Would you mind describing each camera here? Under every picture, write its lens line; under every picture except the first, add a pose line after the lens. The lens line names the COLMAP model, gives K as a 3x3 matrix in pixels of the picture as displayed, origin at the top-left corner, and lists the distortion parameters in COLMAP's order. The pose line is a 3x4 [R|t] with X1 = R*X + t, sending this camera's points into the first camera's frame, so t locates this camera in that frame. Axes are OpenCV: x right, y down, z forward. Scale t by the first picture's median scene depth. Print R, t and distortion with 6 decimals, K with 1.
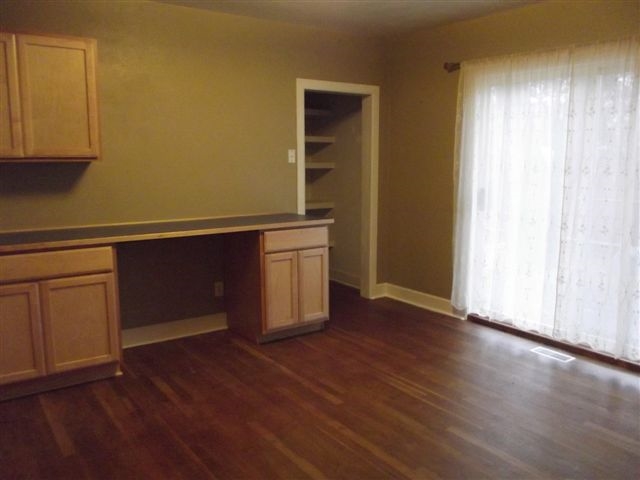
lens RADIAL K [[535.8, 0, 320.1], [0, 535.8, 239.6], [0, 0, 1]] dist [-0.058545, 0.027771]
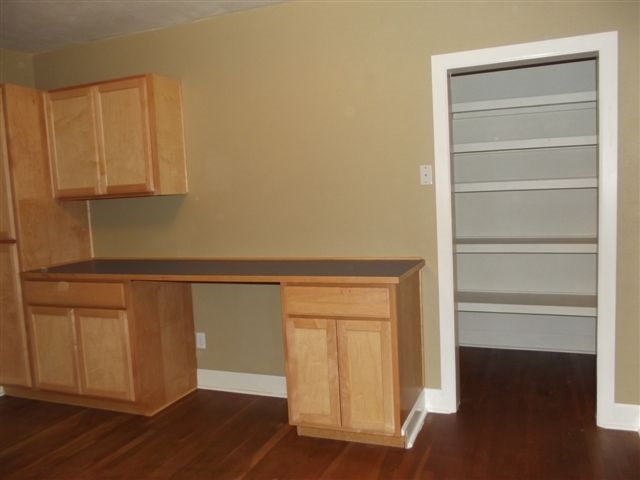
lens RADIAL K [[535.8, 0, 321.1], [0, 535.8, 240.1], [0, 0, 1]] dist [-0.058545, 0.027771]
pose [[0.544333, 0.049534, -0.837406, 0.485159], [-0.071844, 0.997340, 0.012294, -0.082121], [0.835787, 0.053471, 0.546443, 0.593699]]
